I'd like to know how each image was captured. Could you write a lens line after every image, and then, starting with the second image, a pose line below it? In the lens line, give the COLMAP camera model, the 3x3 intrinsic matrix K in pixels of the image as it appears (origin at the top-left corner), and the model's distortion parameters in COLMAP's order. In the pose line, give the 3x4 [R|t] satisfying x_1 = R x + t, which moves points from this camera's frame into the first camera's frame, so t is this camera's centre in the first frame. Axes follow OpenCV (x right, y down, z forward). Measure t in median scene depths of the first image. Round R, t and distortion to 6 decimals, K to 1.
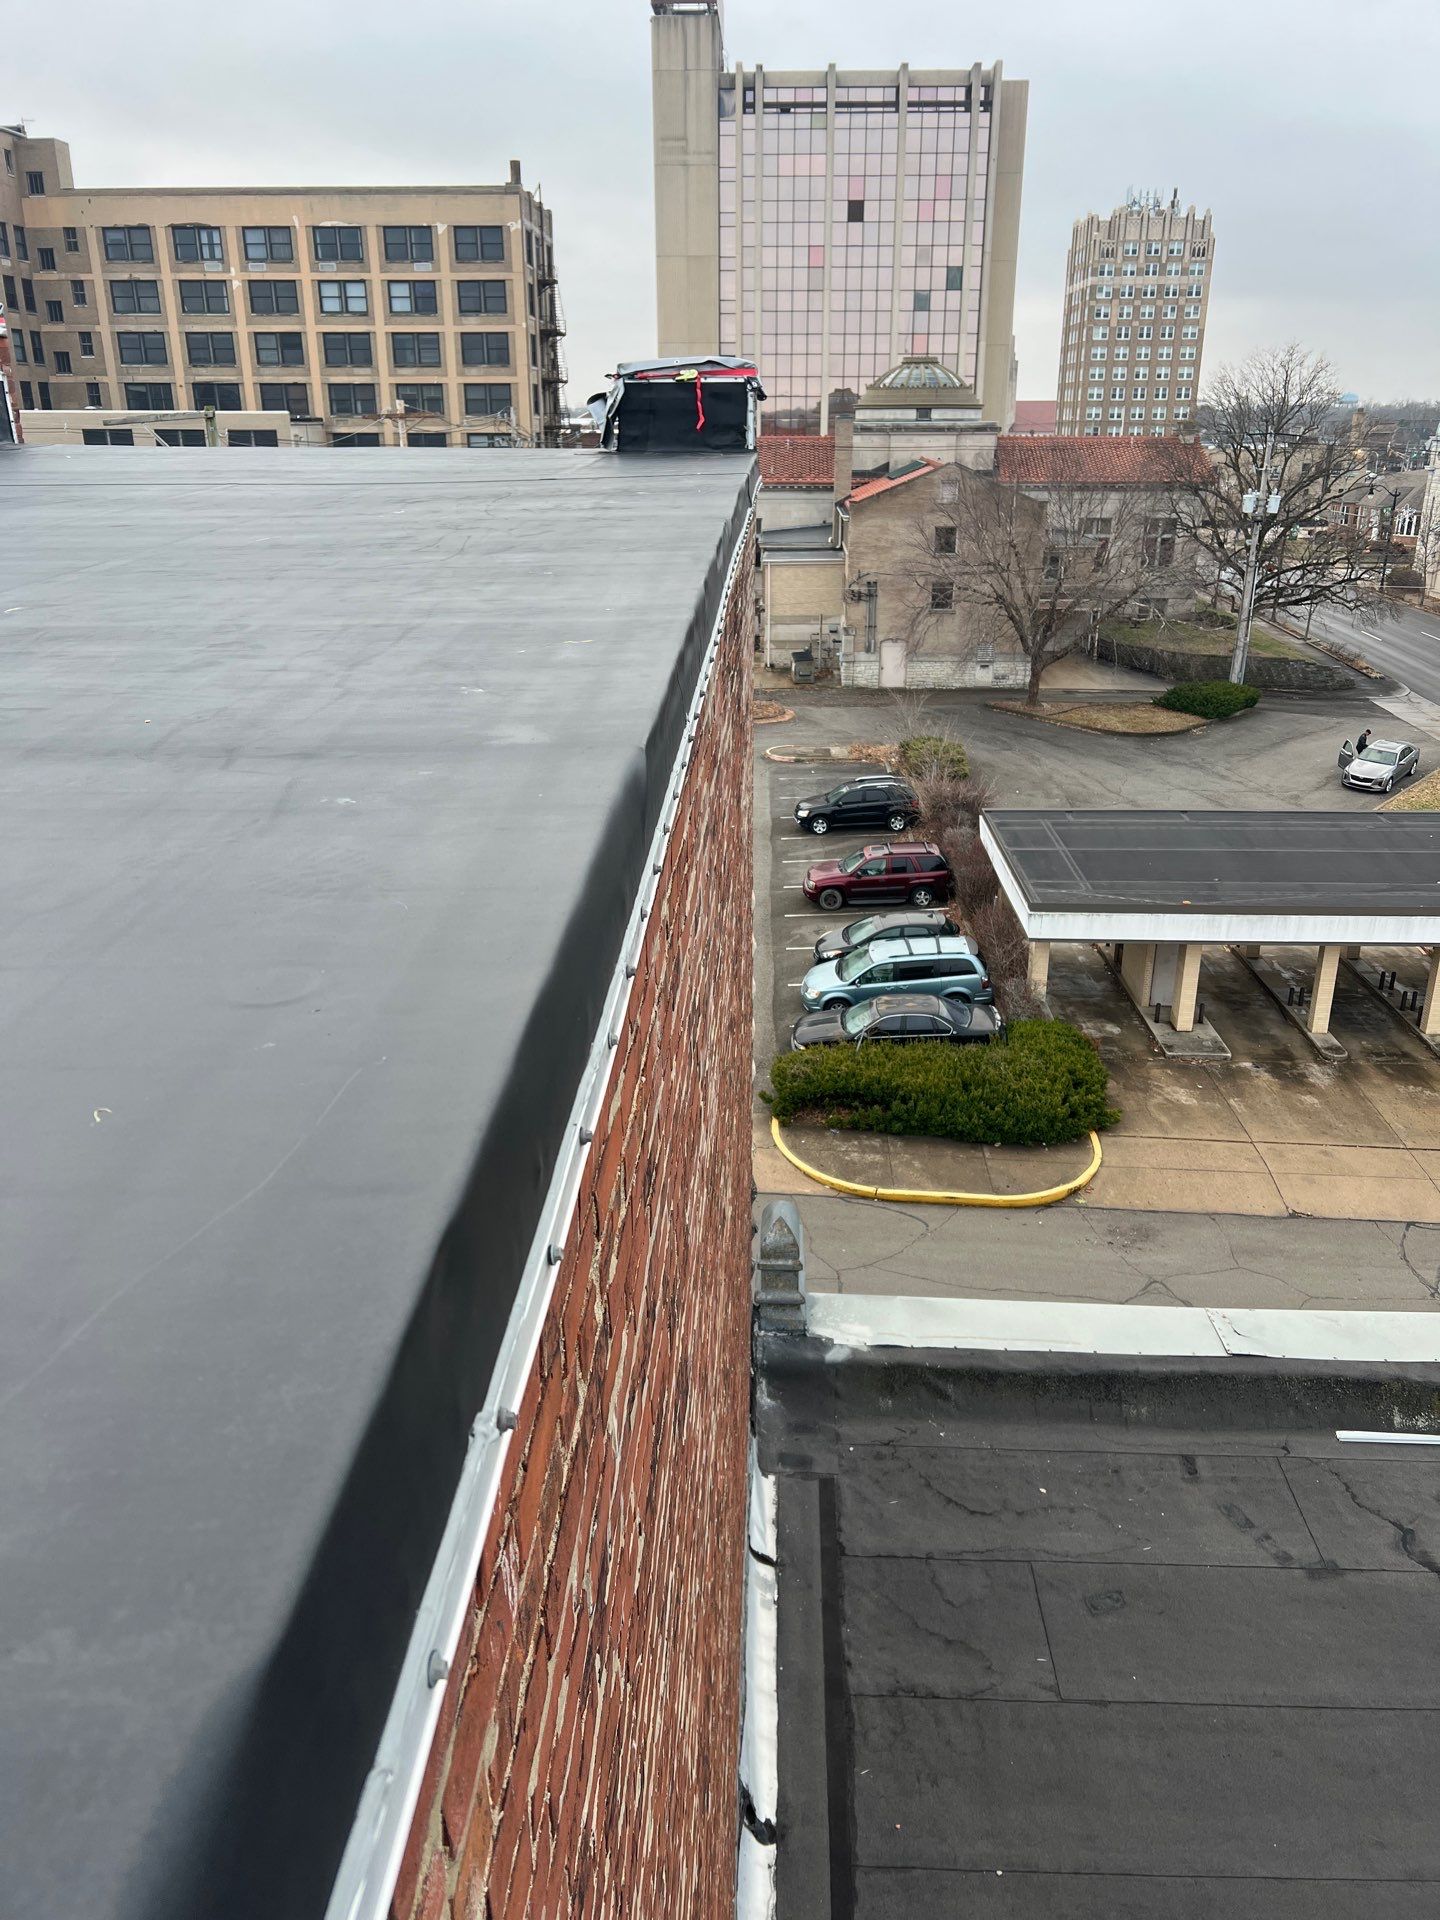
lens RADIAL K [[1364.1, 0, 720.0], [0, 1364.1, 960.0], [0, 0, 1]] dist [0.009110, 0.000272]
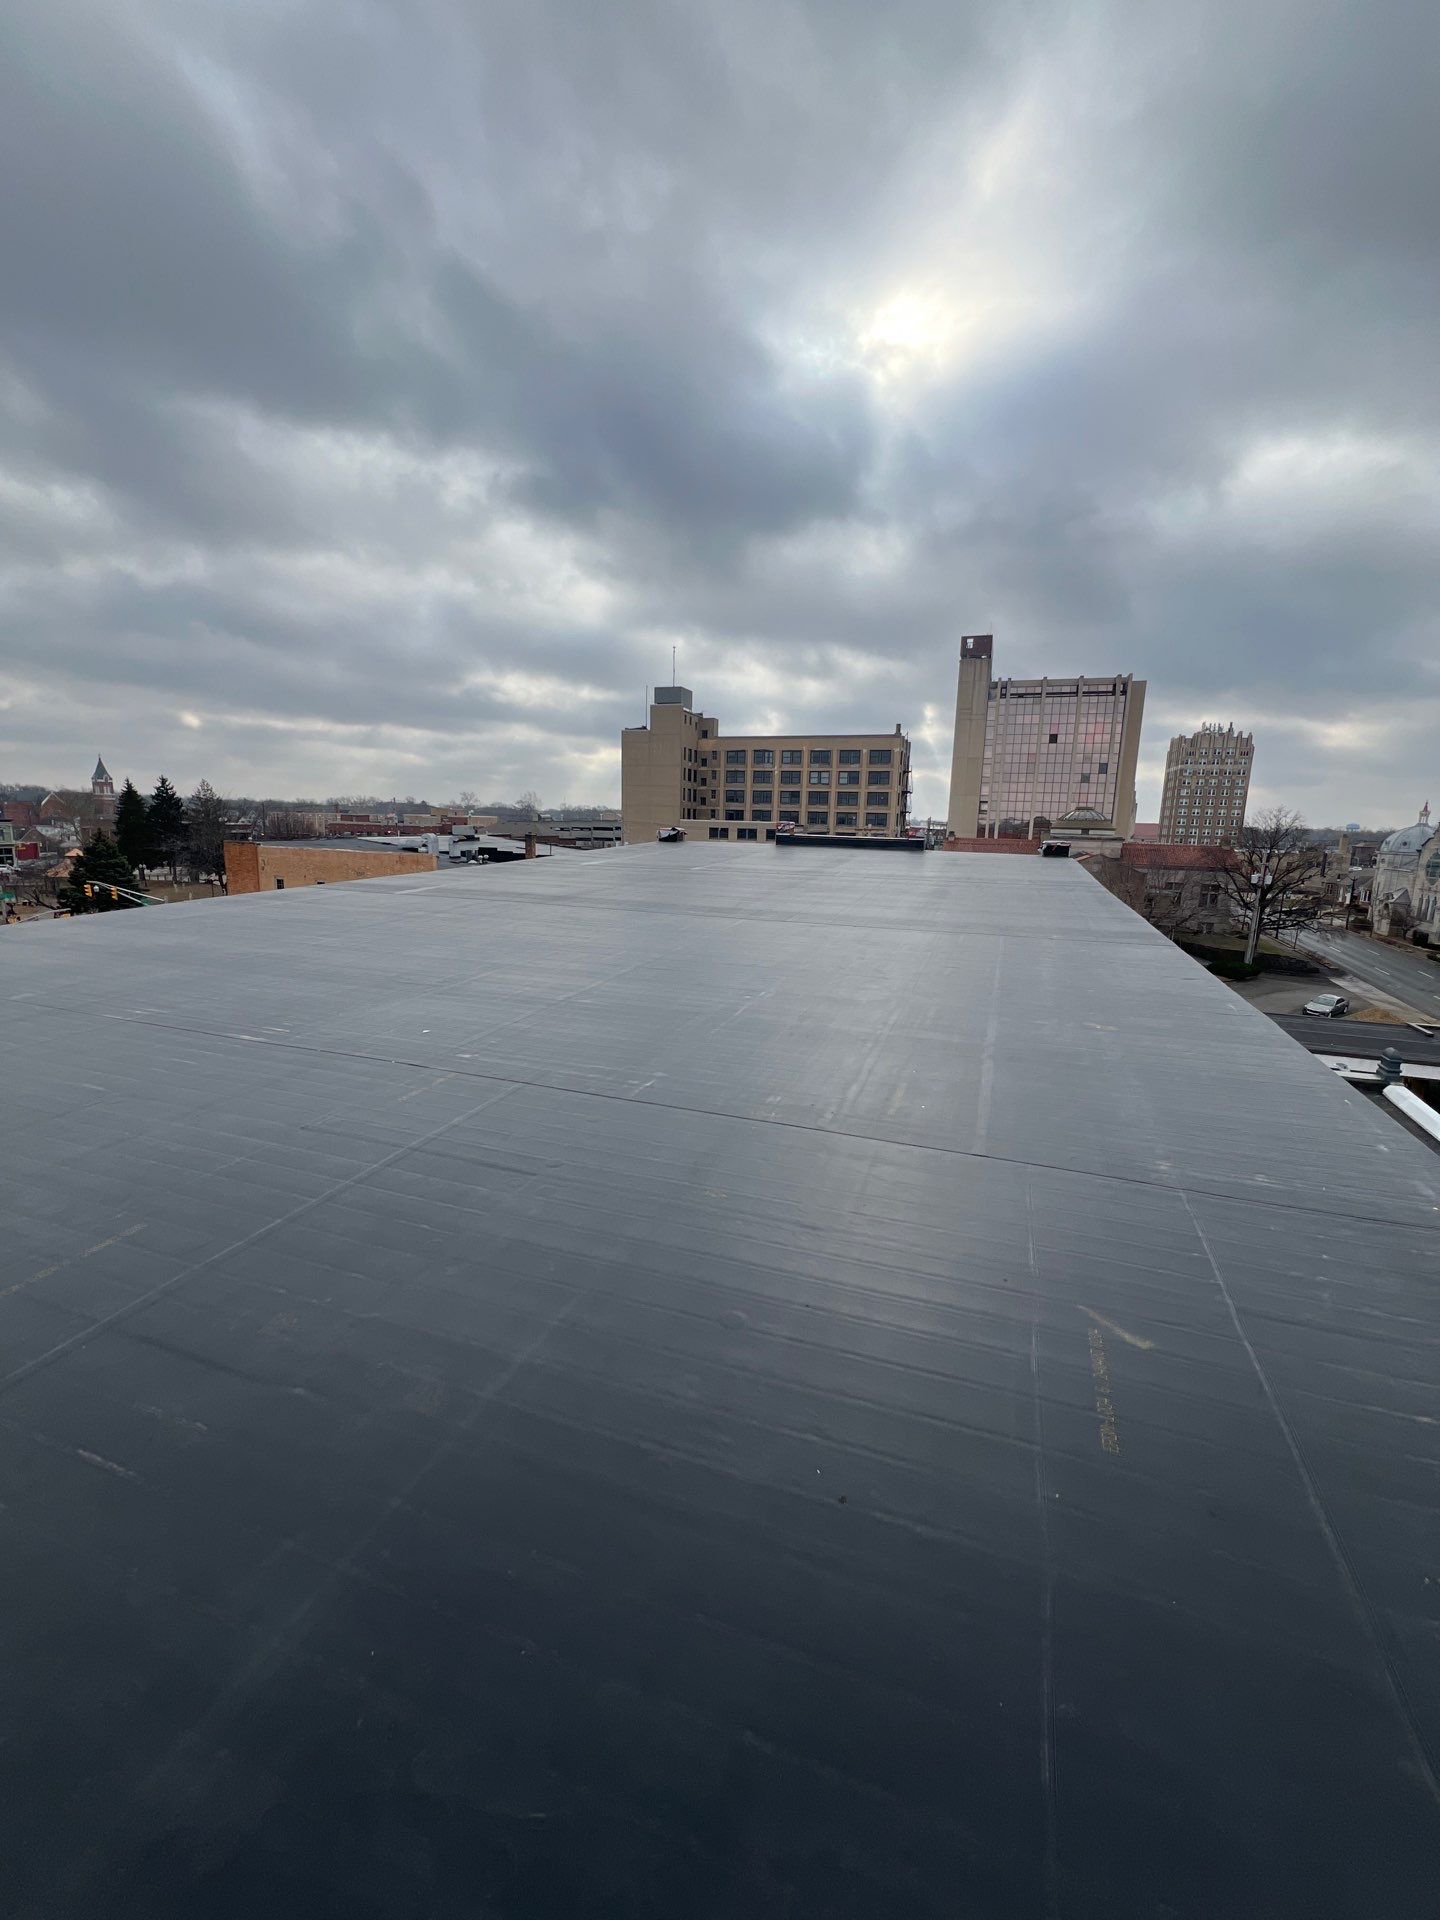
lens RADIAL K [[750.8, 0, 720.0], [0, 750.8, 960.0], [0, 0, 1]] dist [-0.004252, 0.000693]
pose [[0.954078, 0.080290, -0.288599, -0.034362], [-0.134380, 0.975749, -0.172787, 0.063528], [0.267727, 0.203635, 0.941730, -0.181776]]
